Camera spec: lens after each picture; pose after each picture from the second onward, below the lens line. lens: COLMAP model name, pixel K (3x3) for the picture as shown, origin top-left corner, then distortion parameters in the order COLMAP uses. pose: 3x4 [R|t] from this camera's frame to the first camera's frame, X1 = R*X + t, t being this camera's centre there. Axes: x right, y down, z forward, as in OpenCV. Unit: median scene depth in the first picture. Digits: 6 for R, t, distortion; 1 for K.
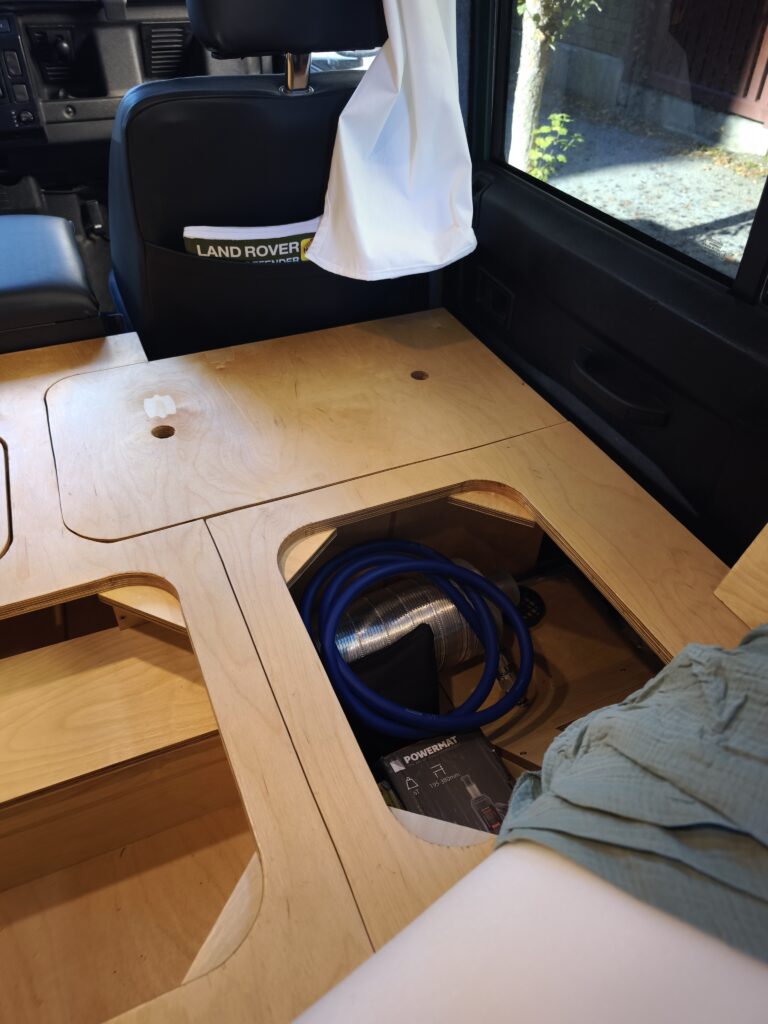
lens RADIAL K [[697.7, 0, 365.2], [0, 697.7, 512.2], [0, 0, 1]] dist [-0.020063, 0.003512]
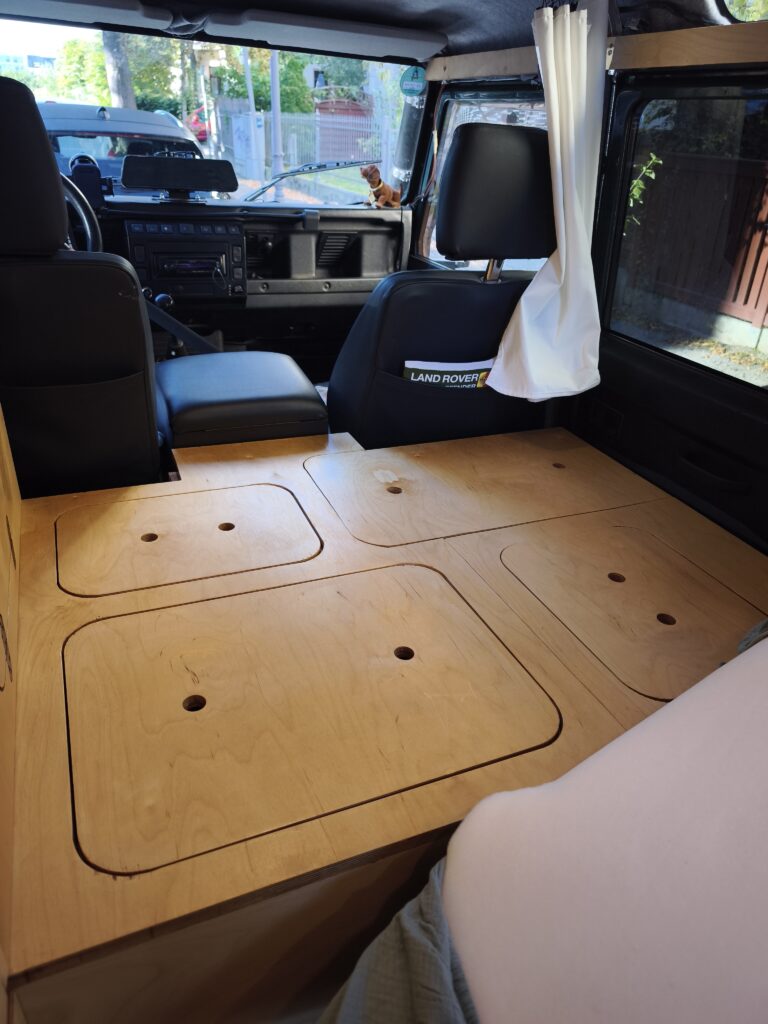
lens RADIAL K [[695.0, 0, 384.0], [0, 695.0, 512.0], [0, 0, 1]] dist [-0.007675, -0.007738]
pose [[0.999164, 0.037621, 0.015992, -0.300966], [-0.032976, 0.972961, -0.228605, 0.233945], [-0.024160, 0.227886, 0.973388, -0.355090]]
